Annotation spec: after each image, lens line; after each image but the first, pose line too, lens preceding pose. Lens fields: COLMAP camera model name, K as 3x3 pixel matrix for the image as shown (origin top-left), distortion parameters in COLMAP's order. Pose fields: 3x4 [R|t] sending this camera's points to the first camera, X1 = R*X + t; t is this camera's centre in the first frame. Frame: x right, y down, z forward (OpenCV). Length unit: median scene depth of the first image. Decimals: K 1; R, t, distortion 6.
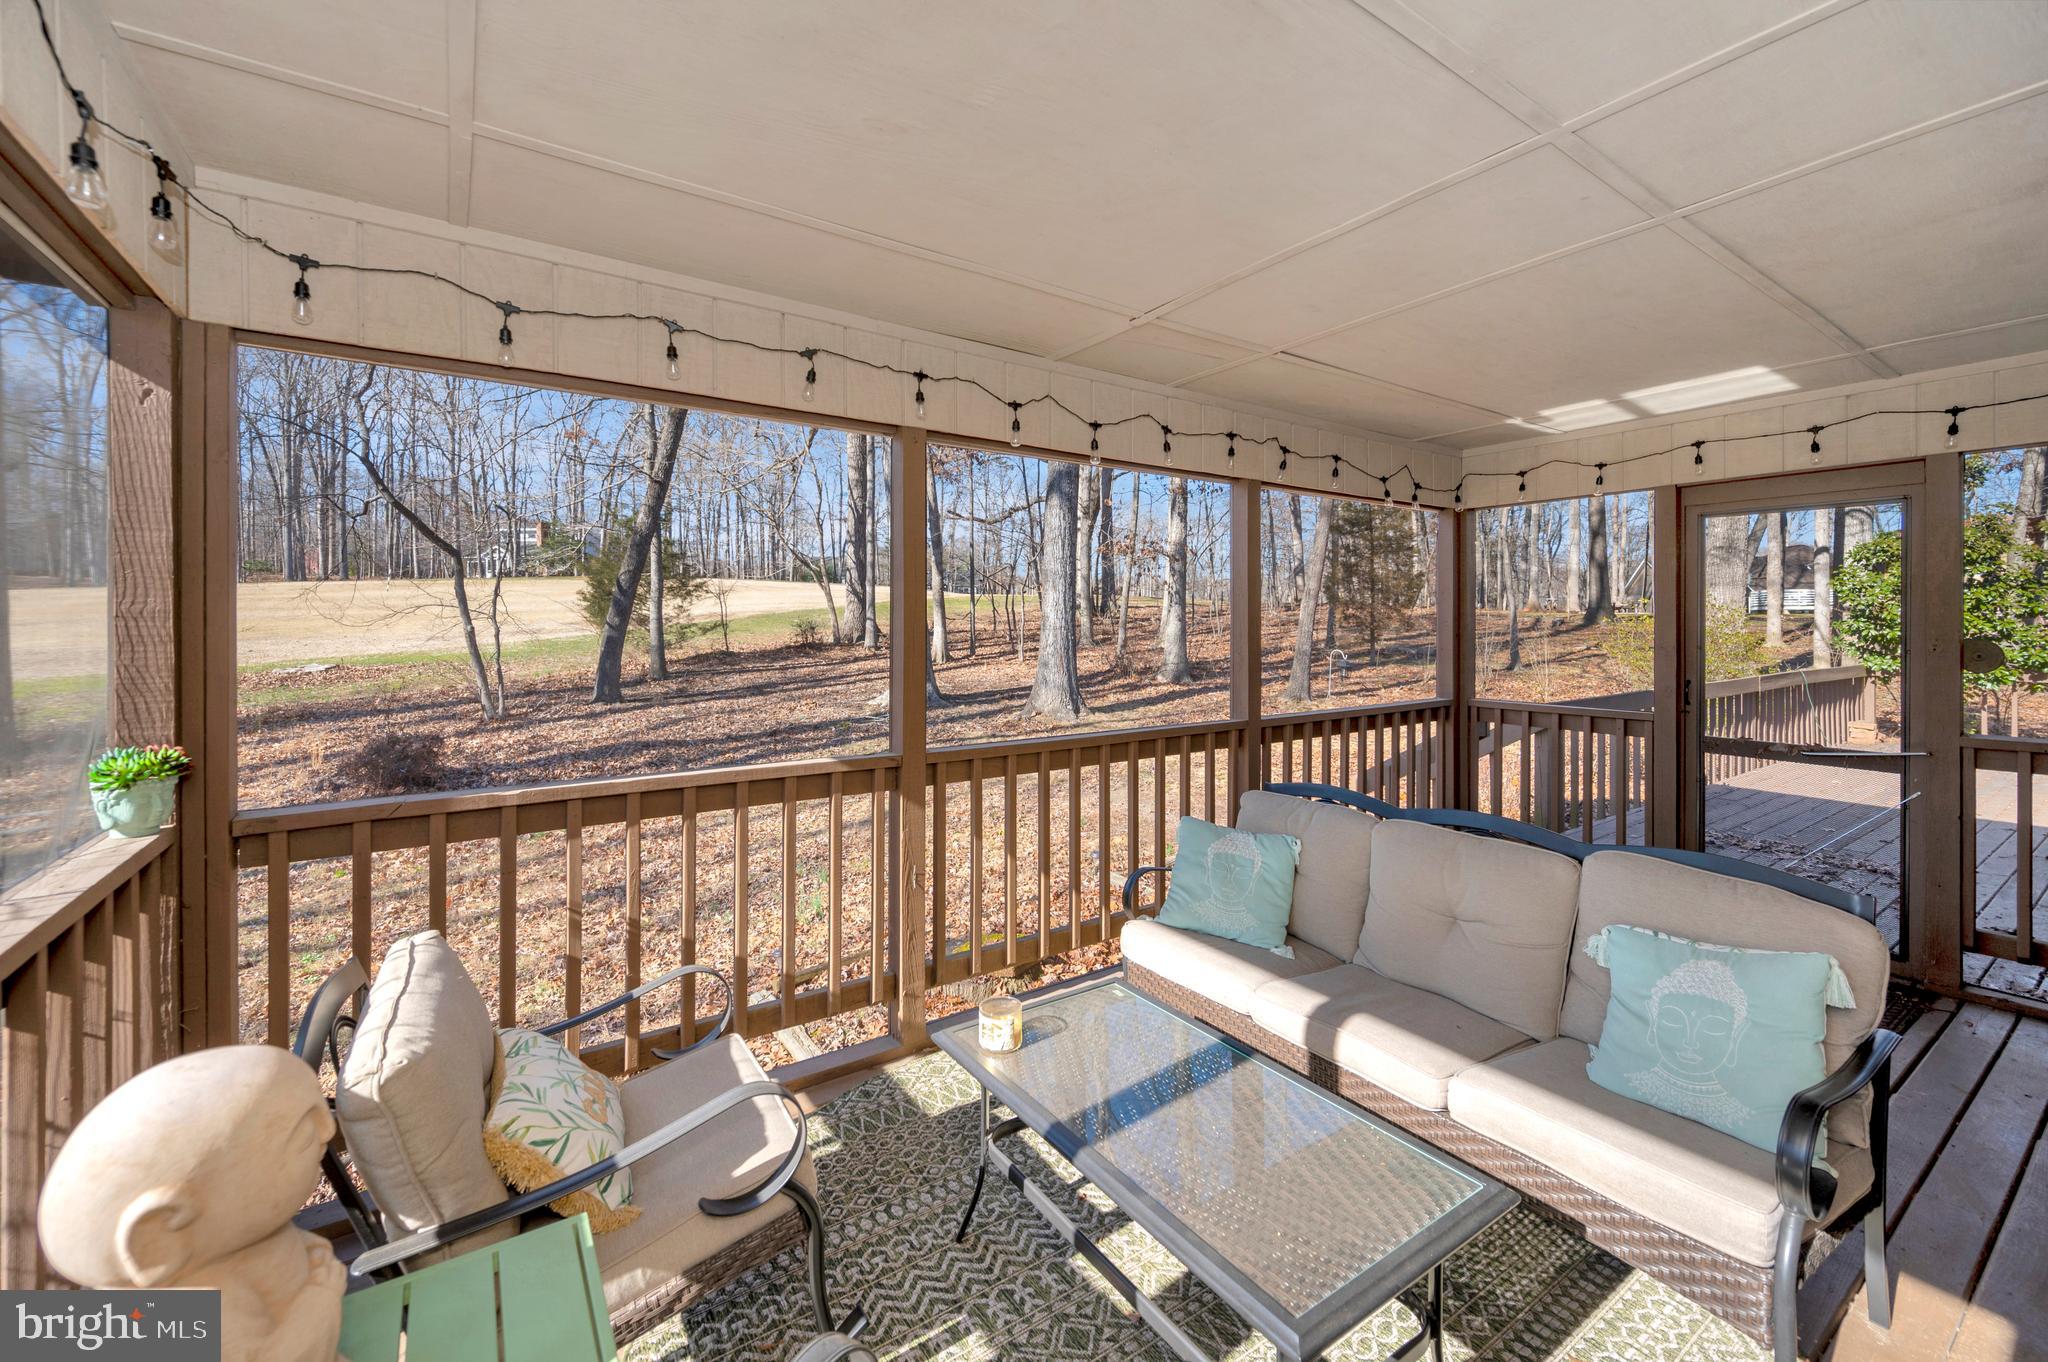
lens RADIAL K [[822.9, 0, 1027.4], [0, 822.9, 627.7], [0, 0, 1]] dist [0.000225, 0.000025]
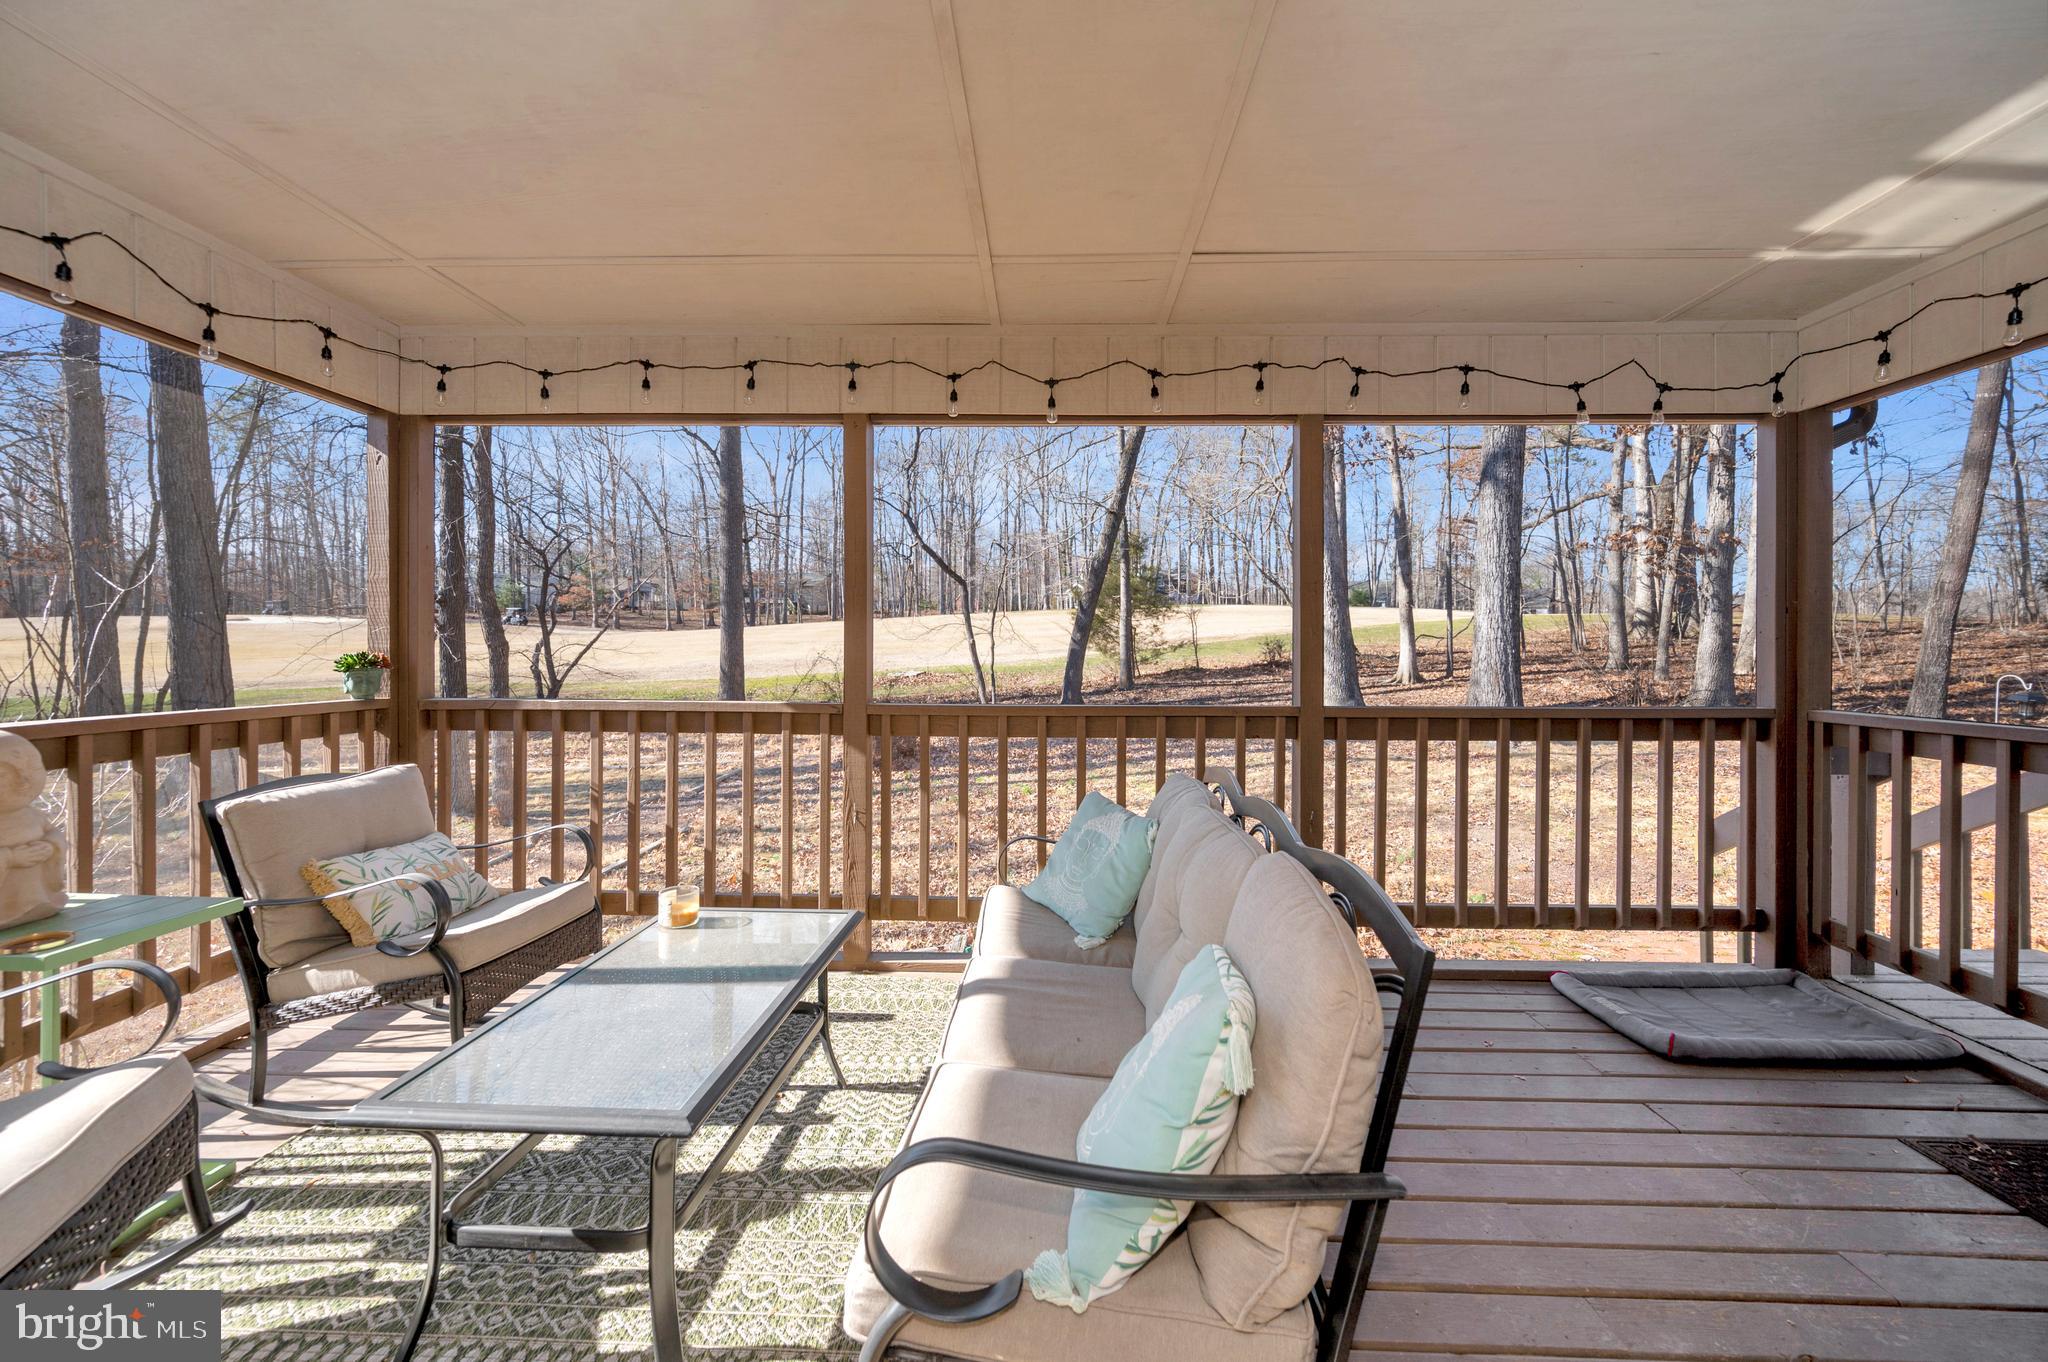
lens RADIAL K [[810.1, 0, 1031.9], [0, 810.1, 660.5], [0, 0, 1]] dist [-0.000467, -0.000219]
pose [[0.813851, 0.013108, -0.580926, 0.442107], [-0.007083, 0.999895, 0.012638, 0.048220], [0.581031, -0.006171, 0.813858, 0.152881]]
